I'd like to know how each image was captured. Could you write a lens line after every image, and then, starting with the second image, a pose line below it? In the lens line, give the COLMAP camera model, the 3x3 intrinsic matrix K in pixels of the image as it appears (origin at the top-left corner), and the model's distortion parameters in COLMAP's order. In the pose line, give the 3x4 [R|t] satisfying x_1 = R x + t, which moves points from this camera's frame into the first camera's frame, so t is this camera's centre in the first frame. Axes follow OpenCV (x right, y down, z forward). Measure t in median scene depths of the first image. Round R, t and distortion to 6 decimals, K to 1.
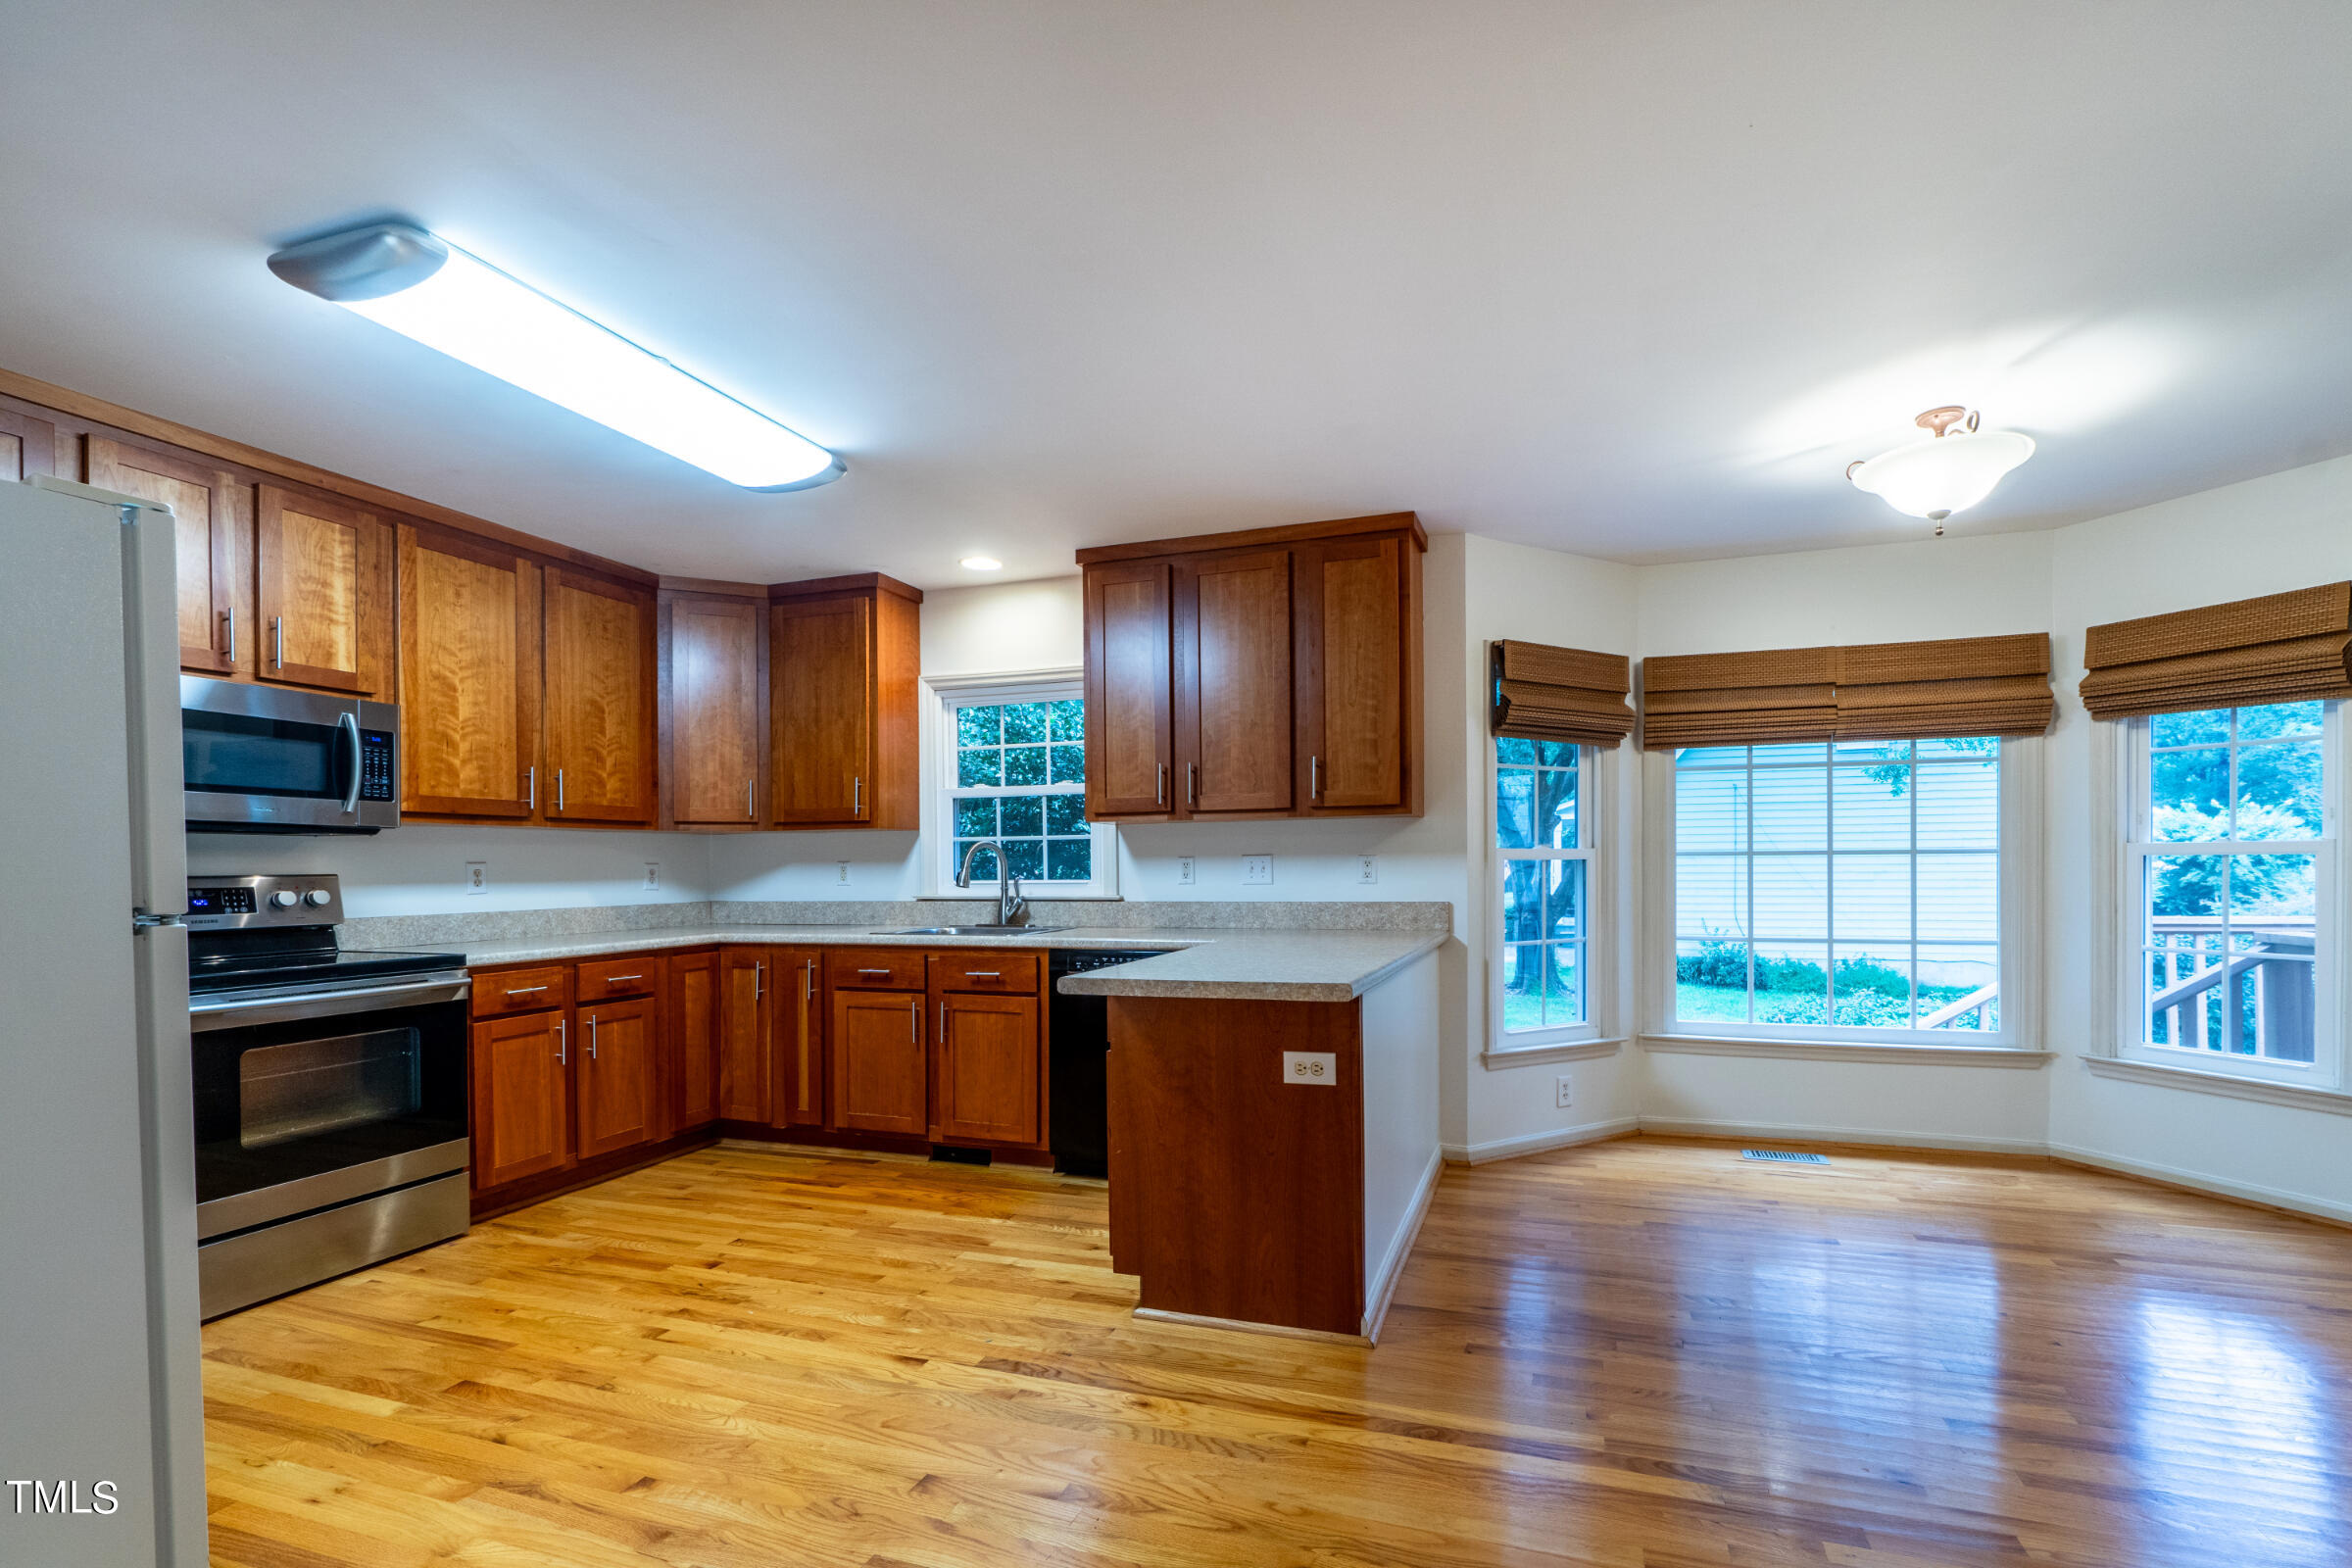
lens RADIAL K [[1040.7, 0, 1207.1], [0, 1040.7, 860.3], [0, 0, 1]] dist [-0.001931, -0.000188]
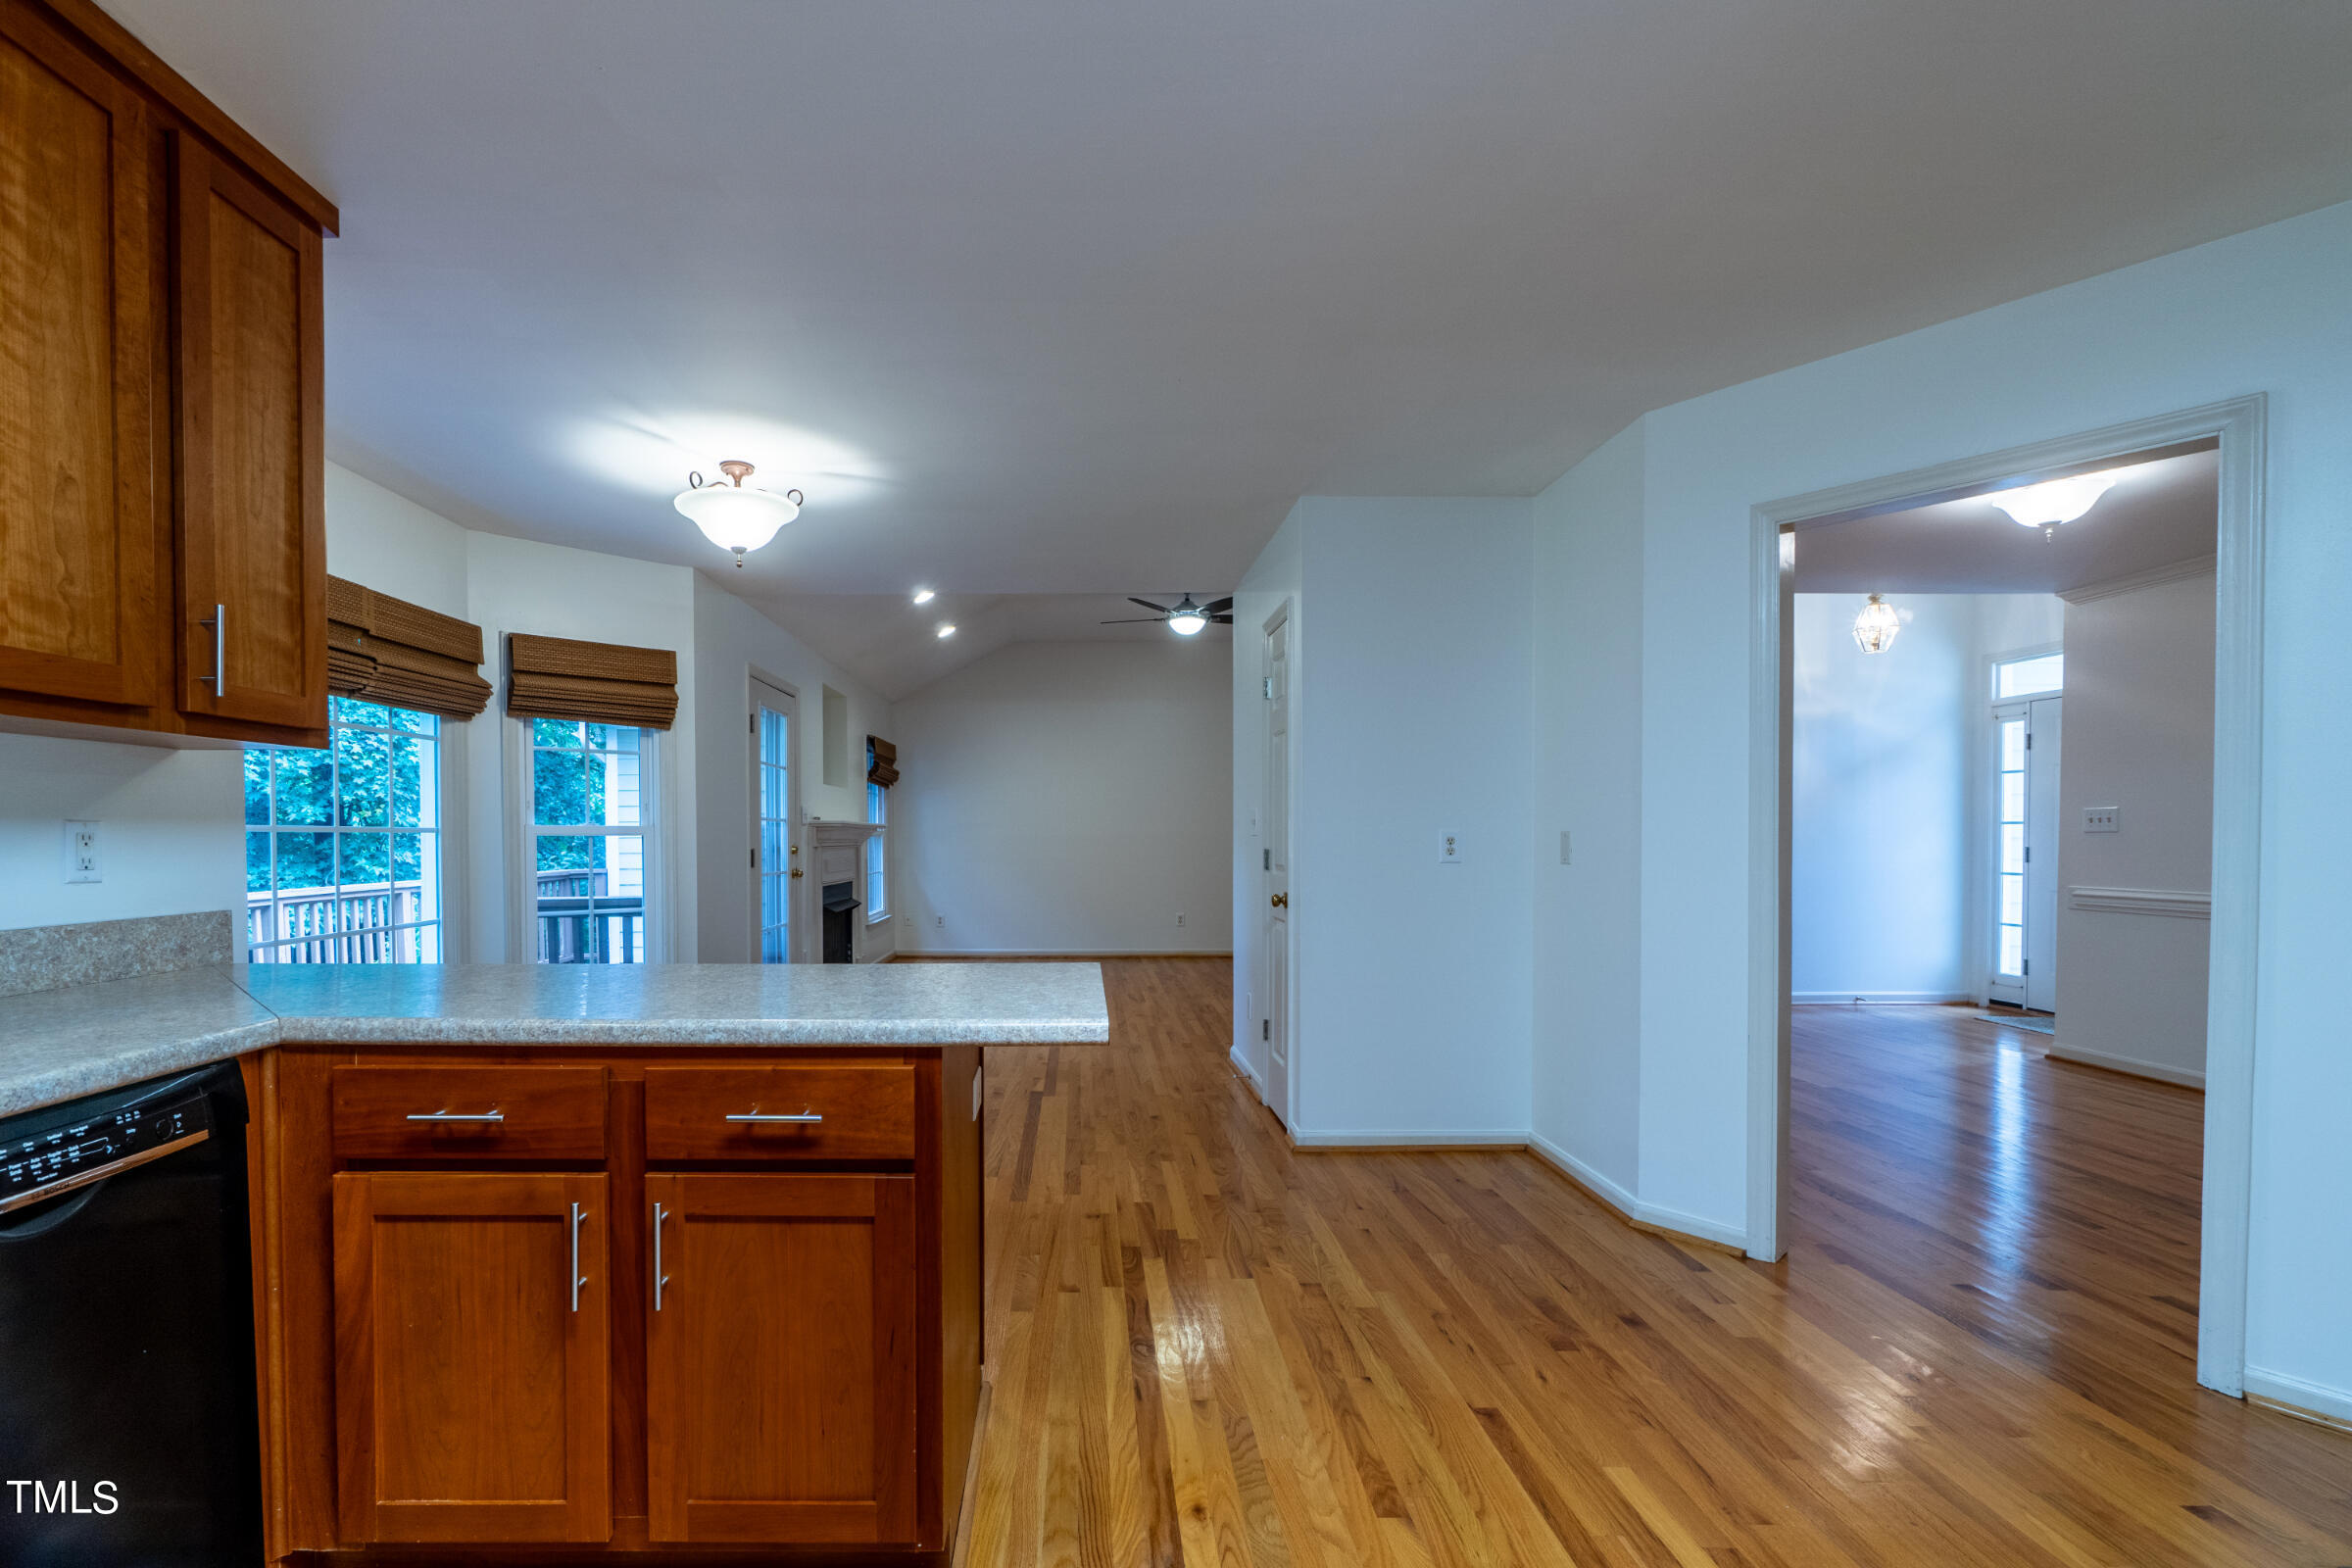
lens RADIAL K [[1029.6, 0, 1169.7], [0, 1029.6, 851.1], [0, 0, 1]] dist [-0.001043, -0.000142]
pose [[-0.342866, -0.004868, 0.939372, -0.459987], [0.001579, 0.999982, 0.005758, 0.006828], [-0.939383, 0.003458, -0.342852, 0.748605]]
